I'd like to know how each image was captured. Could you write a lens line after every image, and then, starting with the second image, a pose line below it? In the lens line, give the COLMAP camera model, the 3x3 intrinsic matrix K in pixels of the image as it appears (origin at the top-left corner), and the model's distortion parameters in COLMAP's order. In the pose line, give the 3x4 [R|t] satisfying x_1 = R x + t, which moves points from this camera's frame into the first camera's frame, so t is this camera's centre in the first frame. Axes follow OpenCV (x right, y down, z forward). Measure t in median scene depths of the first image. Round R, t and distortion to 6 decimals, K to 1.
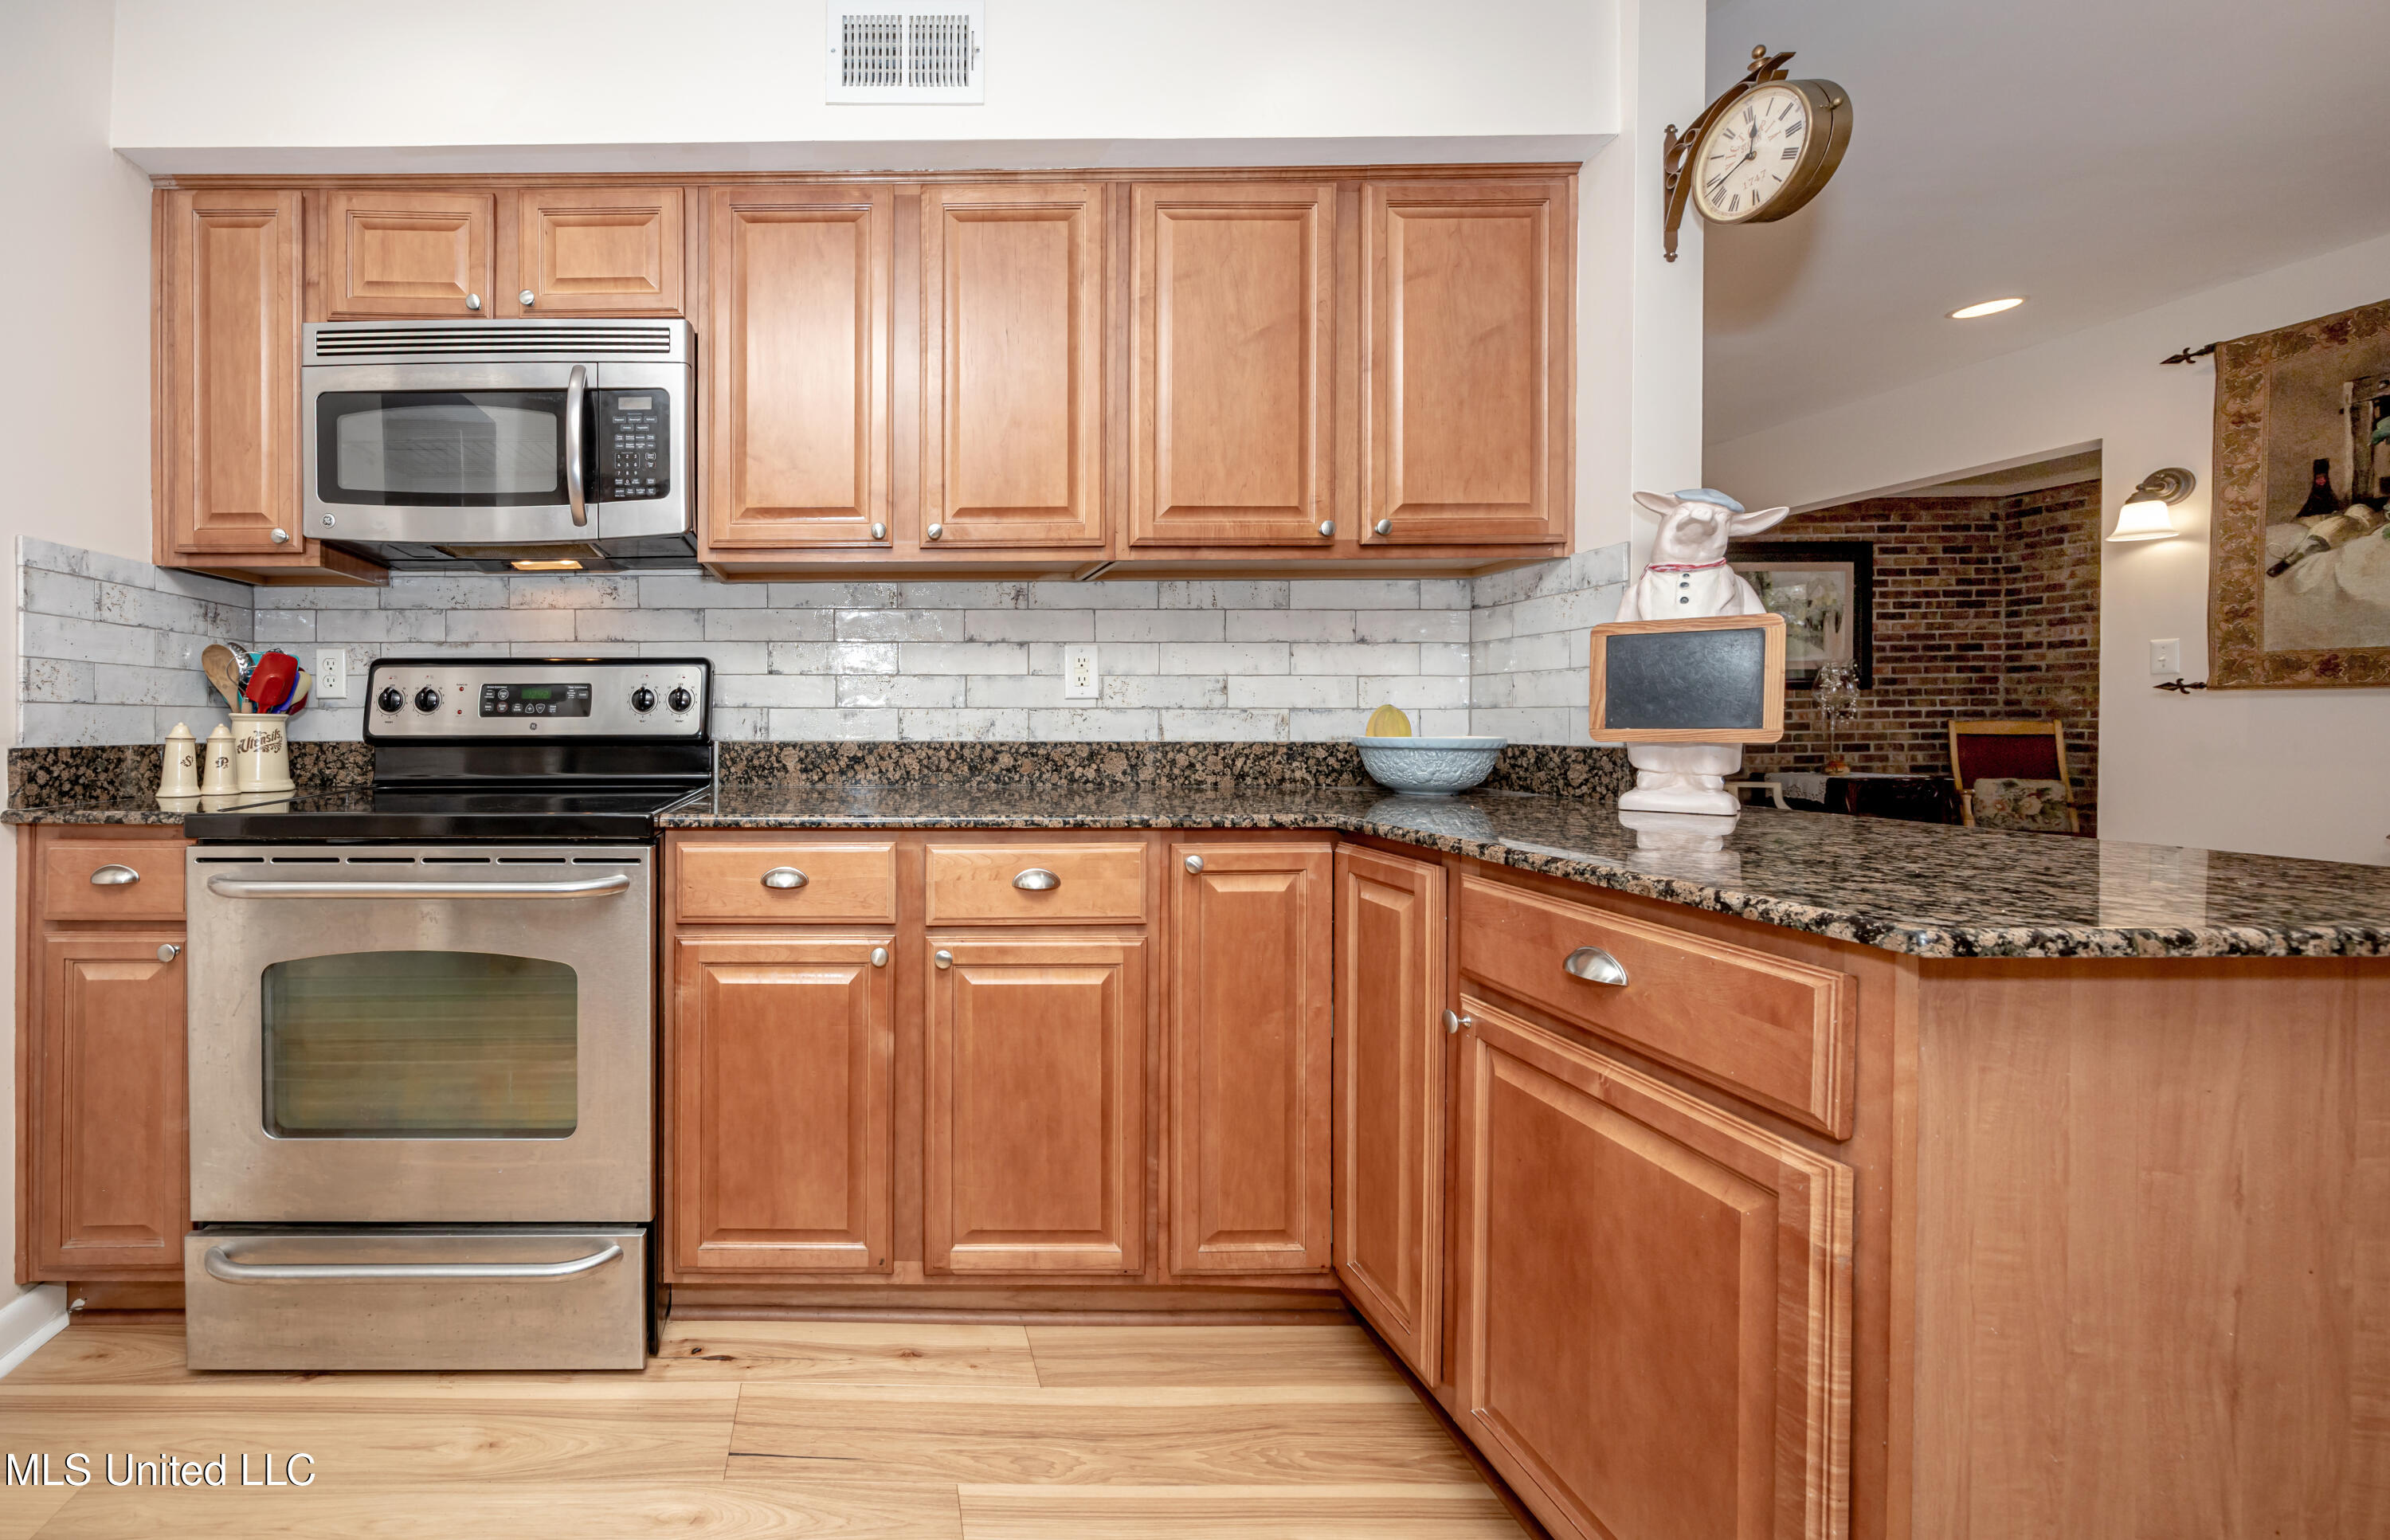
lens RADIAL K [[935.1, 0, 898.4], [0, 935.1, 730.8], [0, 0, 1]] dist [-0.009169, 0.000218]
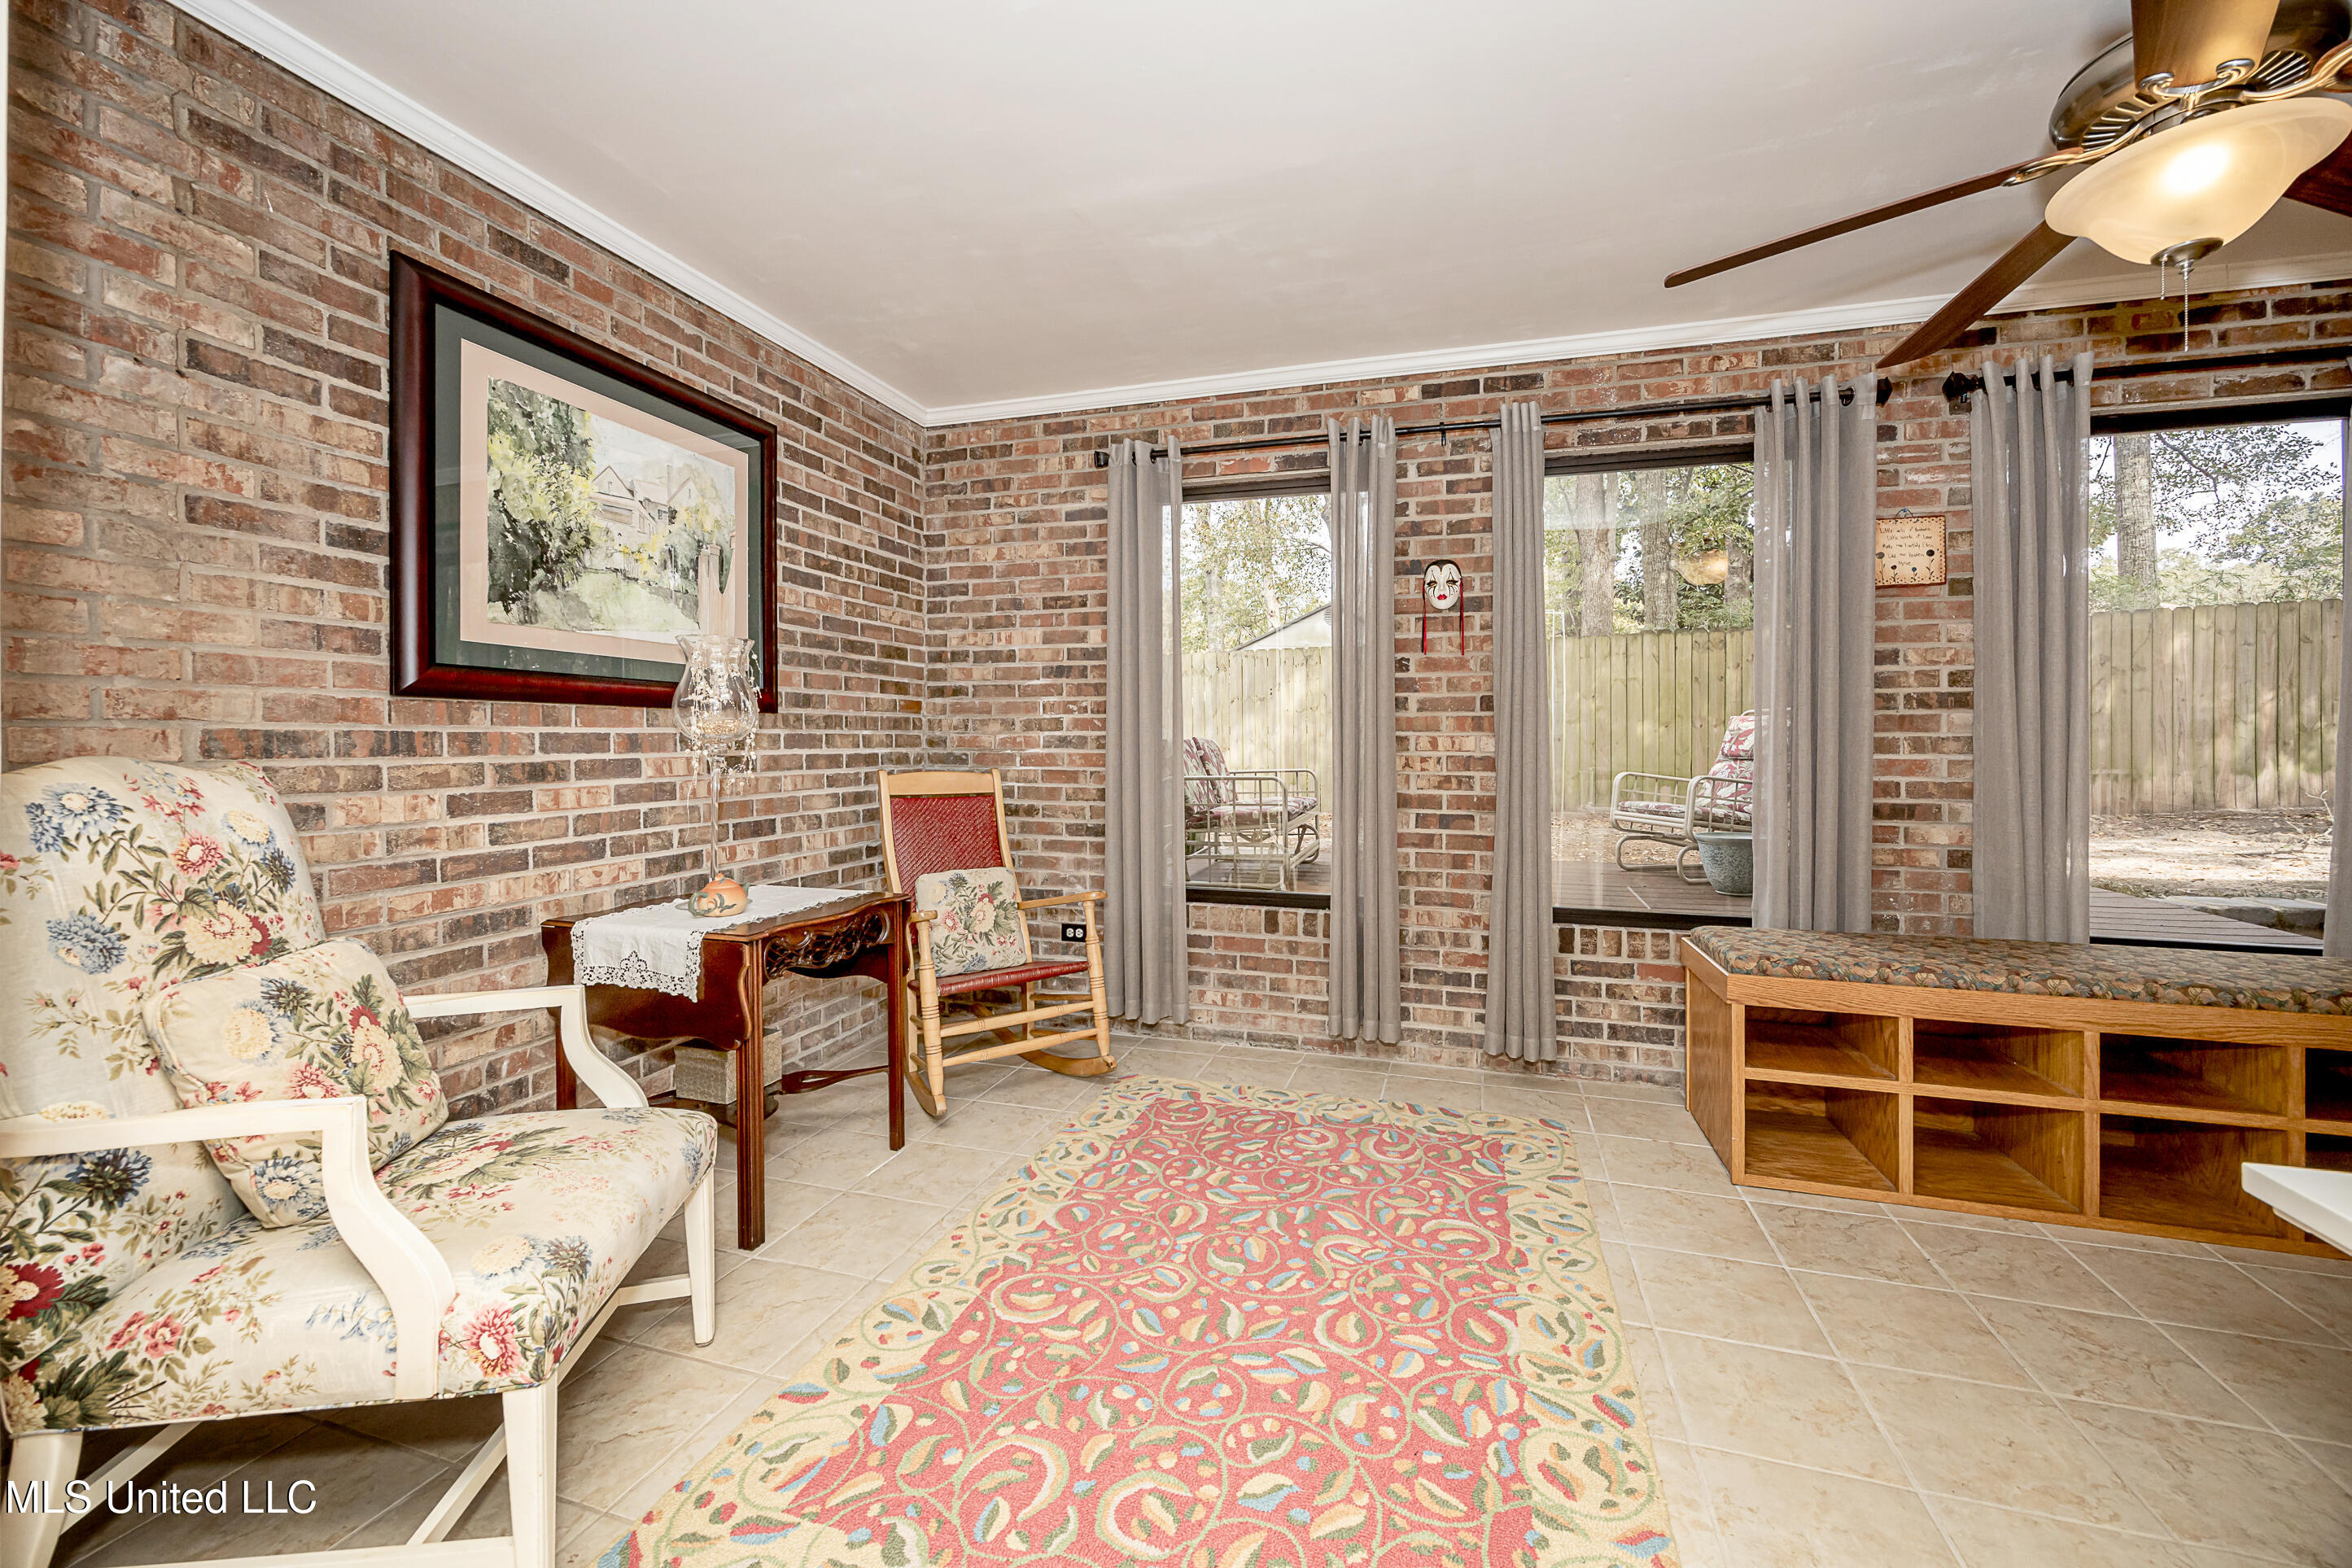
lens RADIAL K [[915.9, 0, 1168.4], [0, 915.9, 753.1], [0, 0, 1]] dist [-0.001294, -0.000797]
pose [[0.325211, -0.001860, 0.945640, 0.688608], [0.010817, 0.999940, -0.001753, -0.021226], [-0.945580, 0.010799, 0.325211, 0.676044]]
